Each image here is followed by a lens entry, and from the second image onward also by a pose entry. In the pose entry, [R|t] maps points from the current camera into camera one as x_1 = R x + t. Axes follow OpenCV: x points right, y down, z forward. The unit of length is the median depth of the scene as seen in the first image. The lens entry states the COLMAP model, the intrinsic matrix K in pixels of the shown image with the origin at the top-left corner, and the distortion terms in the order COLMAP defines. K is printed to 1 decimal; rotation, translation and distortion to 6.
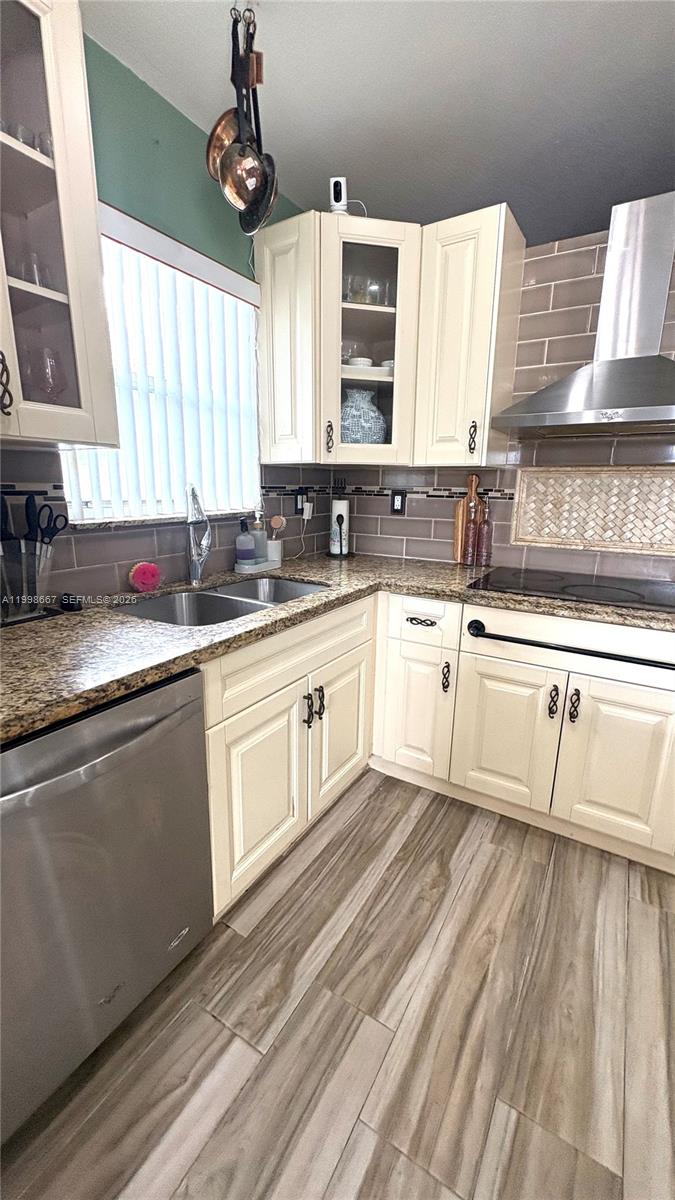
lens RADIAL K [[477.9, 0, 338.3], [0, 477.9, 601.3], [0, 0, 1]] dist [0.000673, -0.000014]
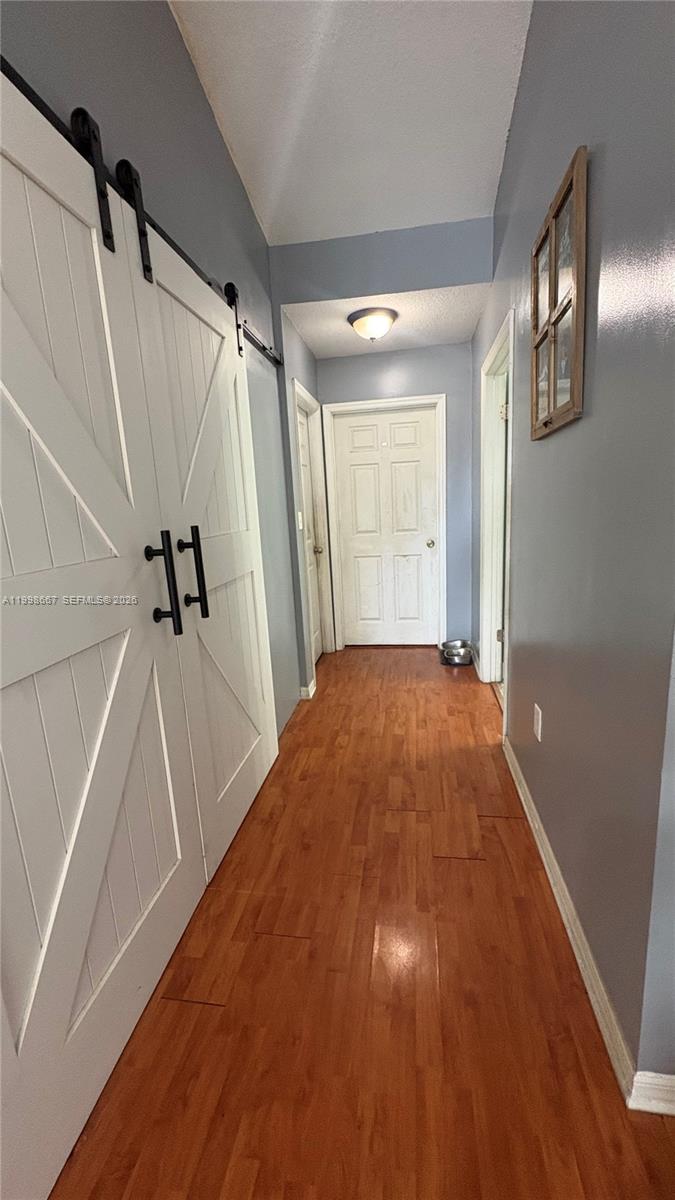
lens RADIAL K [[477.9, 0, 339.9], [0, 477.9, 599.1], [0, 0, 1]] dist [0.000673, -0.000014]
pose [[0.923749, -0.135443, 0.358250, -0.062964], [0.154465, 0.987685, -0.024875, 0.230212], [-0.350469, 0.078316, 0.933294, 0.551181]]
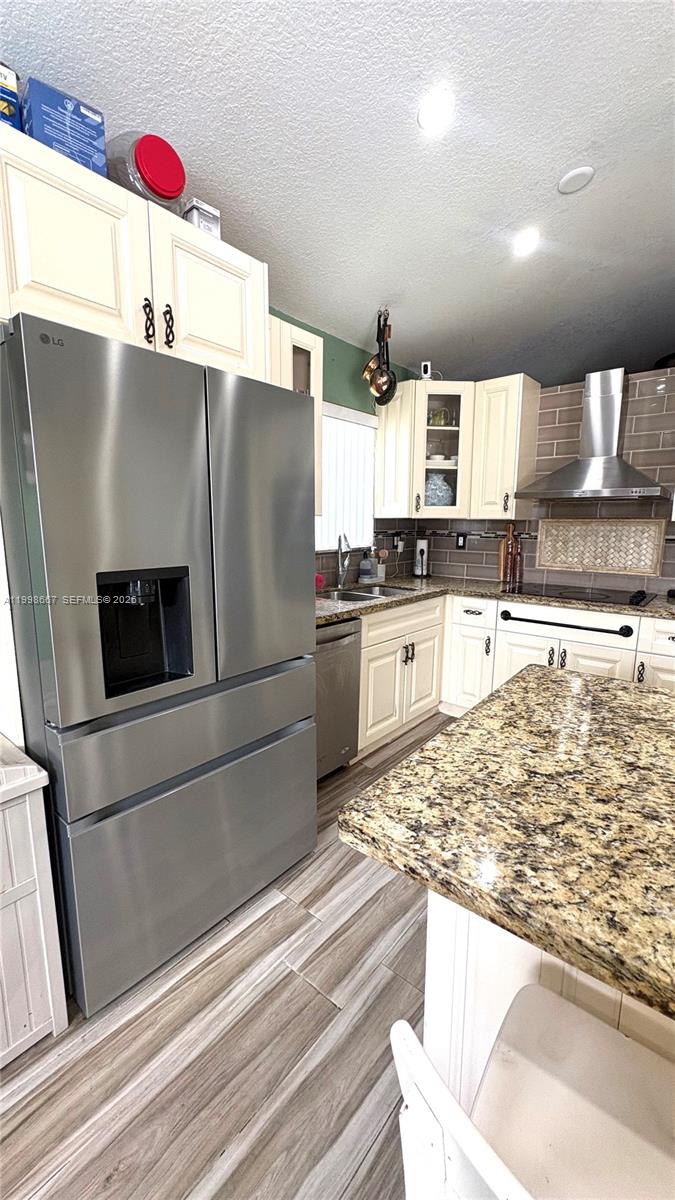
lens RADIAL K [[477.9, 0, 337.7], [0, 477.9, 600.5], [0, 0, 1]] dist [0.000673, -0.000014]
pose [[0.989082, 0.017562, -0.146317, -0.049220], [-0.029047, 0.996628, -0.076735, 0.145892], [0.144476, 0.080147, 0.986257, -0.722767]]
